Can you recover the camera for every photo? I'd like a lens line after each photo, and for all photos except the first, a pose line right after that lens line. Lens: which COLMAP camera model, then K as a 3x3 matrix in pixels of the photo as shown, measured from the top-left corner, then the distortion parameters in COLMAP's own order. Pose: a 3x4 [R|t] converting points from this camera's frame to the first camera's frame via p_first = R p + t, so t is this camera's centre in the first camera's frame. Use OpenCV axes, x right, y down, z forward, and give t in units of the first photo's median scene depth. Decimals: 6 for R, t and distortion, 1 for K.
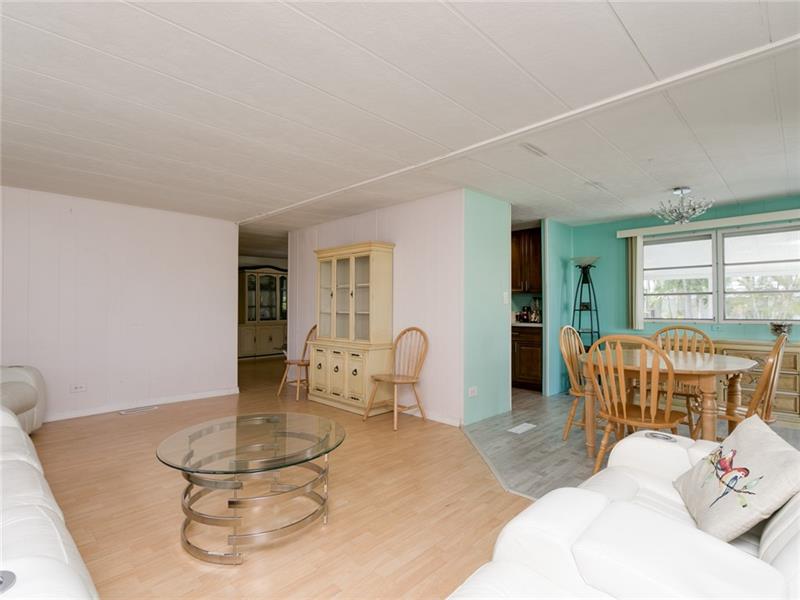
lens RADIAL K [[431.6, 0, 424.7], [0, 431.6, 298.6], [0, 0, 1]] dist [0.010787, -0.000432]
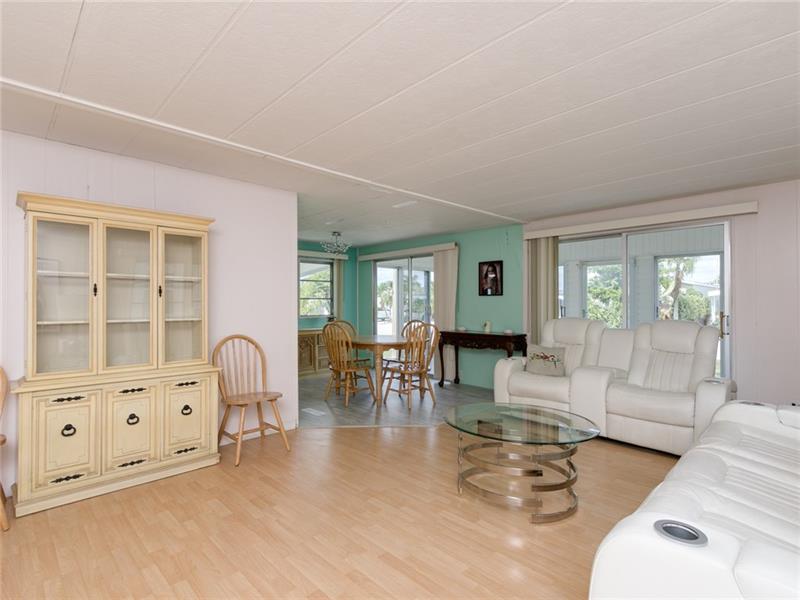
lens RADIAL K [[395.6, 0, 413.9], [0, 395.6, 301.1], [0, 0, 1]] dist [-0.000120, -0.000059]
pose [[0.022652, -0.000159, 0.999743, -0.729869], [-0.019624, 0.999807, 0.000603, -0.003577], [-0.999551, -0.019633, 0.022645, 0.618009]]
